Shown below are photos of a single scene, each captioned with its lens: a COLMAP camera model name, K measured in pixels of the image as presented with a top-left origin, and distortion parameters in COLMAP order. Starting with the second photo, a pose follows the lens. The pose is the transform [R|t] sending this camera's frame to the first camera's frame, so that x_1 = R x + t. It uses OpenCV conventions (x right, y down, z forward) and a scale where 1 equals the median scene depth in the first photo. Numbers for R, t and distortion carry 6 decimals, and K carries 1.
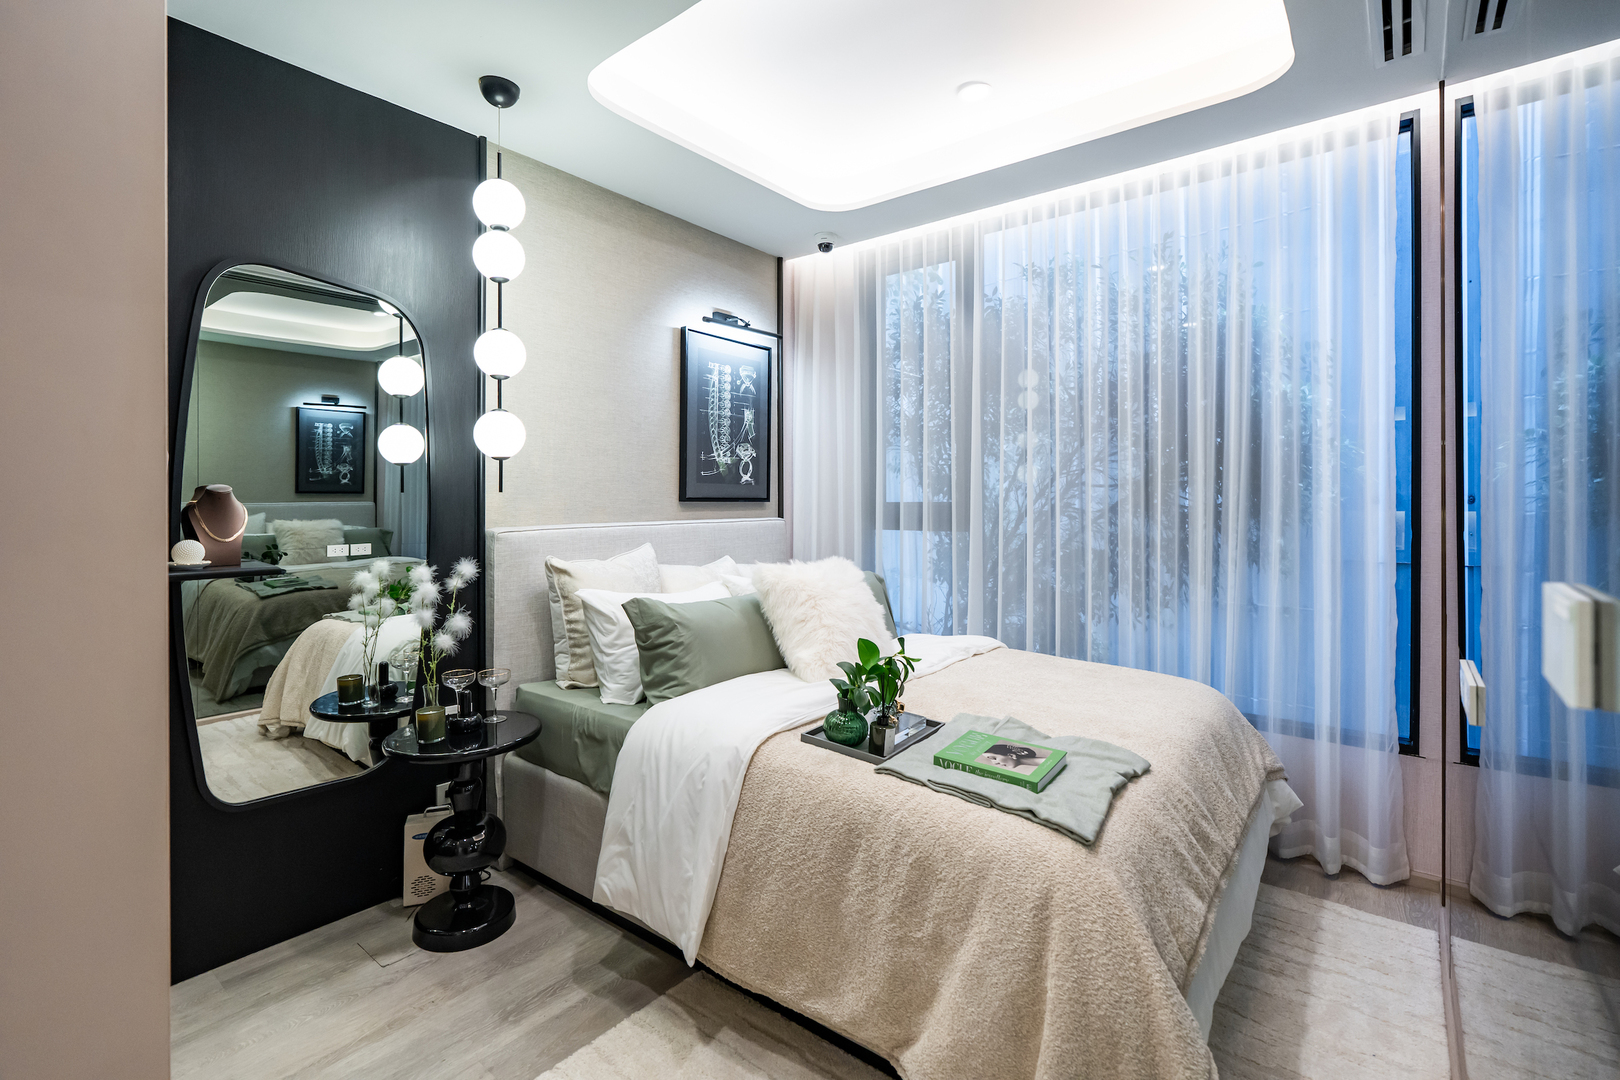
lens RADIAL K [[740.9, 0, 800.7], [0, 740.9, 501.9], [0, 0, 1]] dist [0.001643, 0.000545]
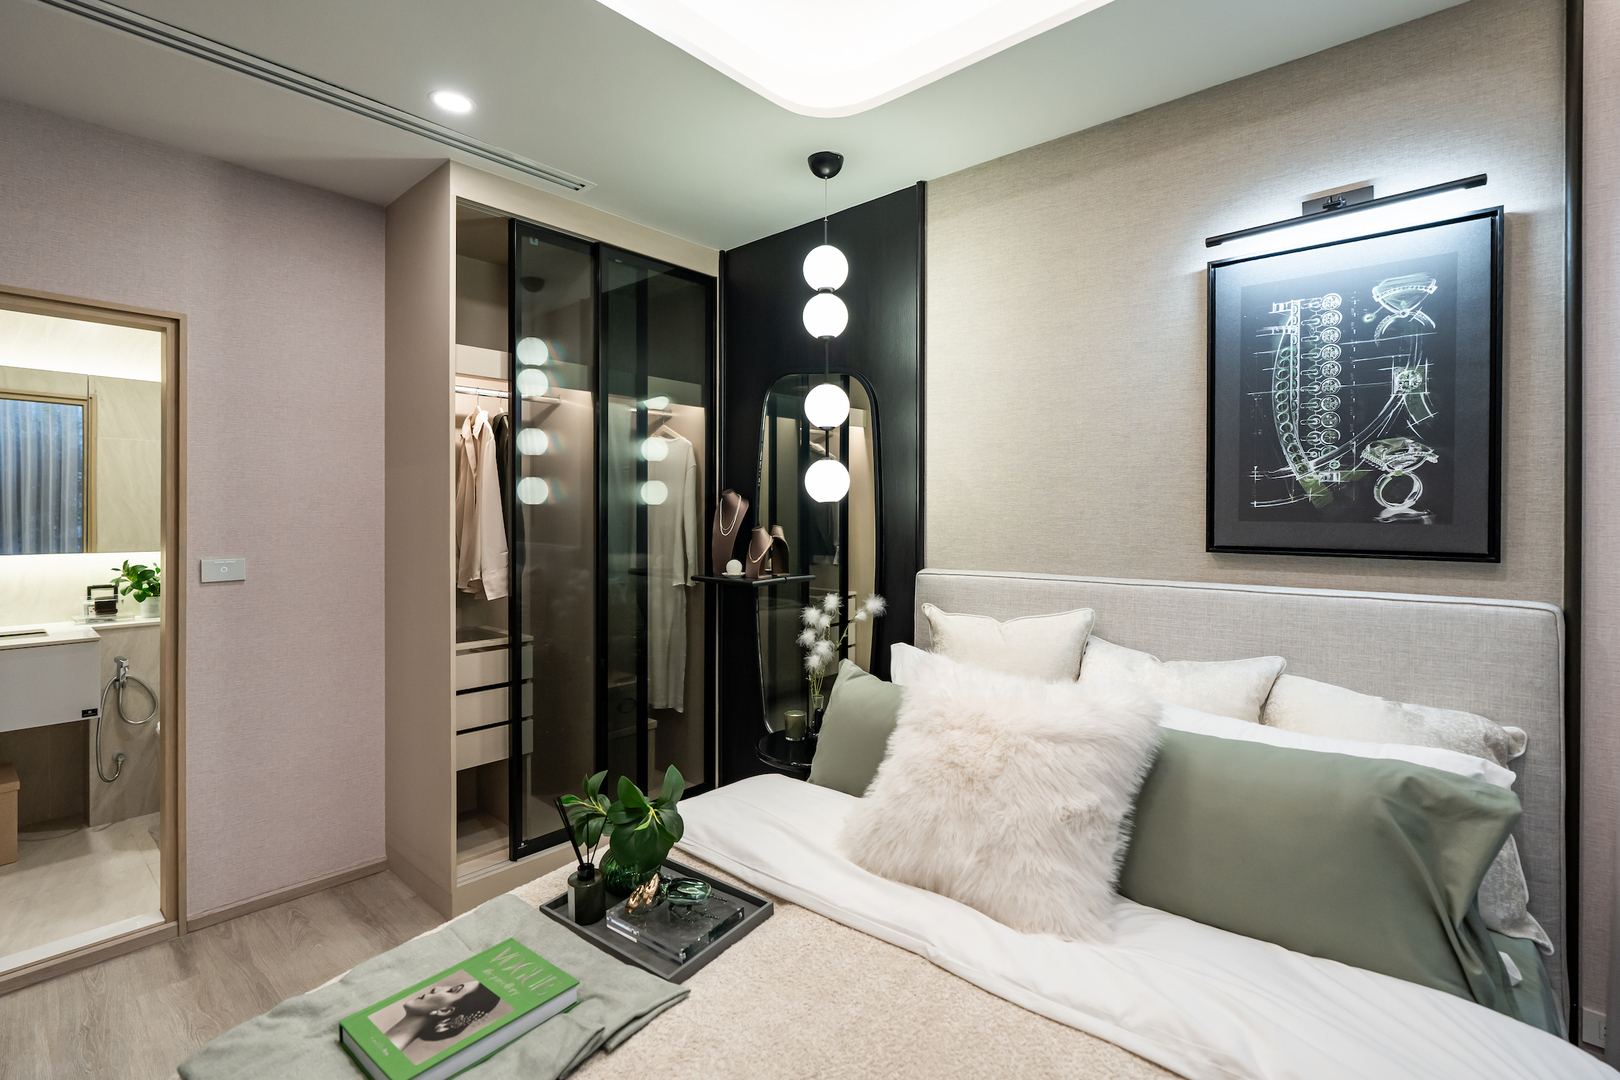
lens RADIAL K [[736.3, 0, 814.8], [0, 736.3, 518.5], [0, 0, 1]] dist [-0.002680, -0.000089]
pose [[-0.039314, 0.006804, -0.999204, 0.586460], [-0.006325, 0.999955, 0.007058, -0.038616], [0.999207, 0.006597, -0.039269, 0.900487]]
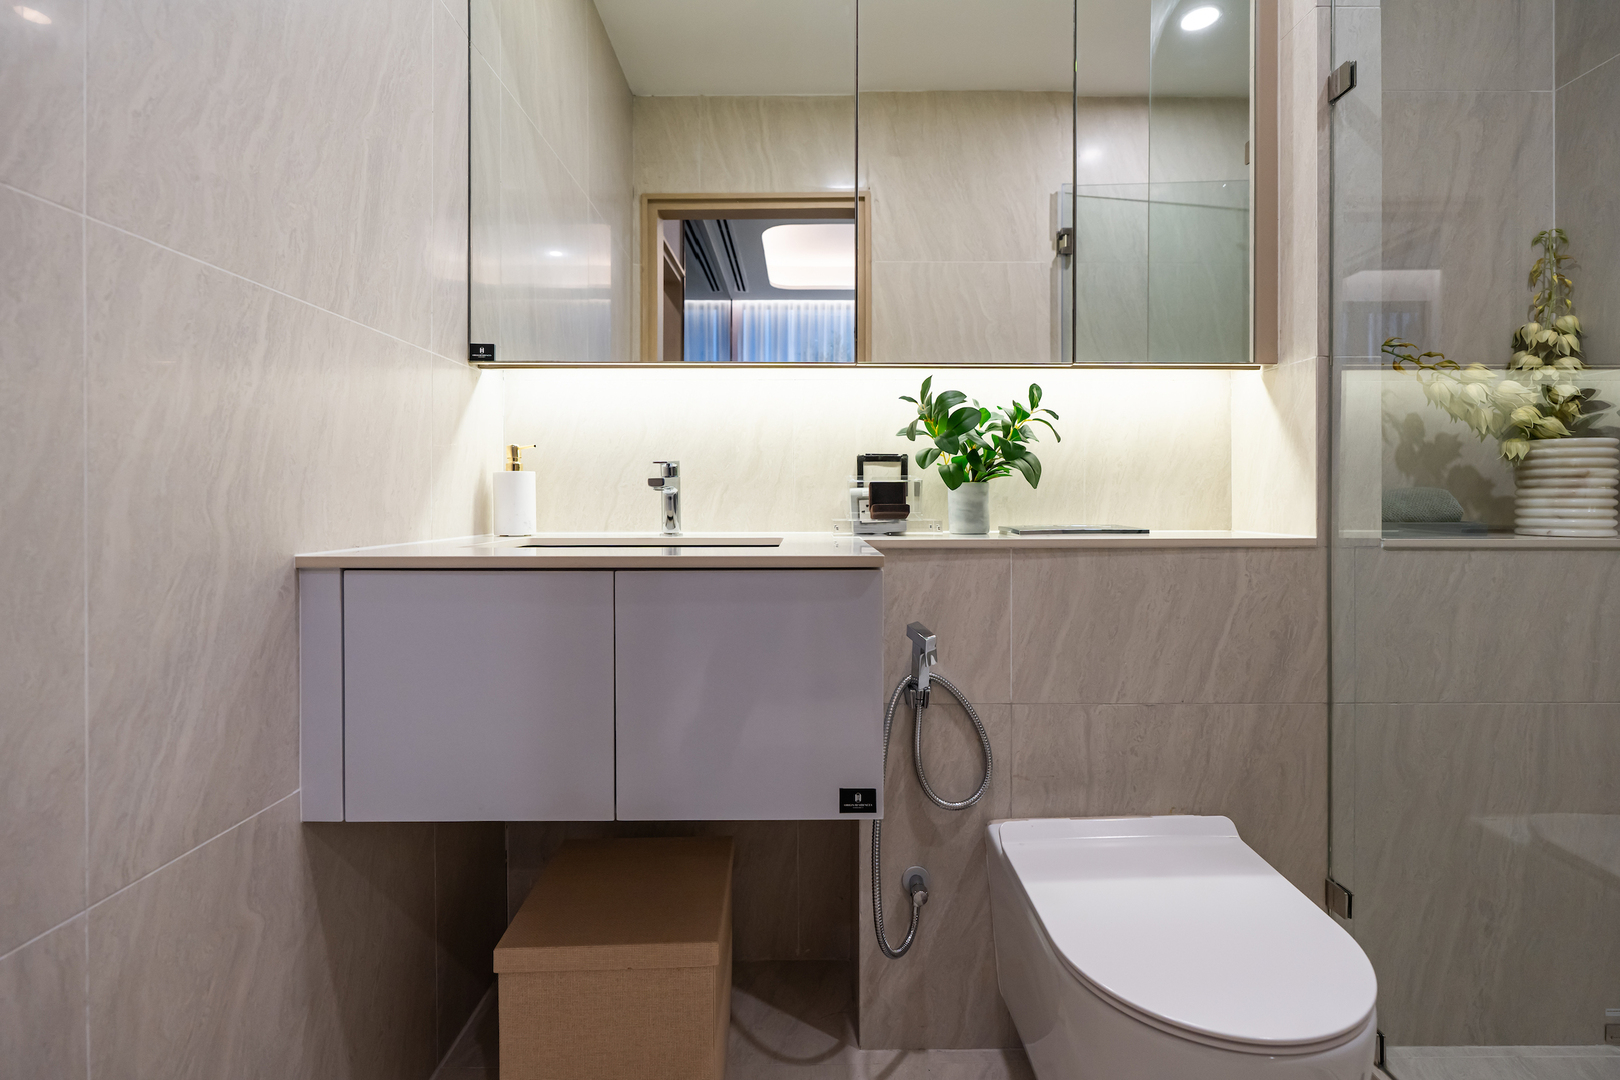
lens RADIAL K [[764.1, 0, 823.1], [0, 764.1, 504.0], [0, 0, 1]] dist [0.000445, 0.000263]
pose [[-0.767333, 0.003434, -0.641239, -0.246901], [0.001575, 0.999993, 0.003470, 0.132904], [0.641247, 0.001653, -0.767333, 0.015808]]
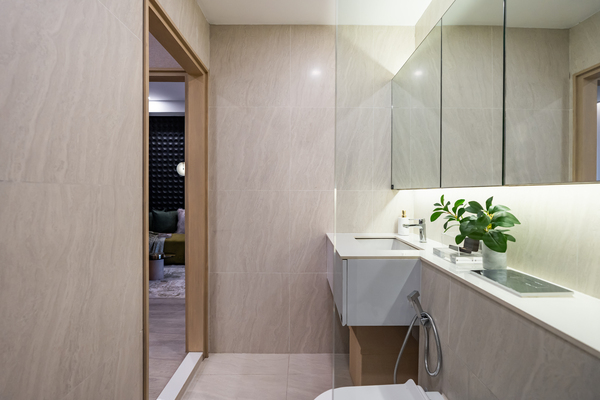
lens RADIAL K [[273.3, 0, 298.4], [0, 273.3, 200.3], [0, 0, 1]] dist [-0.002060, 0.000352]
pose [[-0.624087, -0.019240, 0.781118, -0.794099], [-0.004144, 0.999764, 0.021315, 0.054637], [-0.781344, 0.010066, -0.624019, 0.112923]]
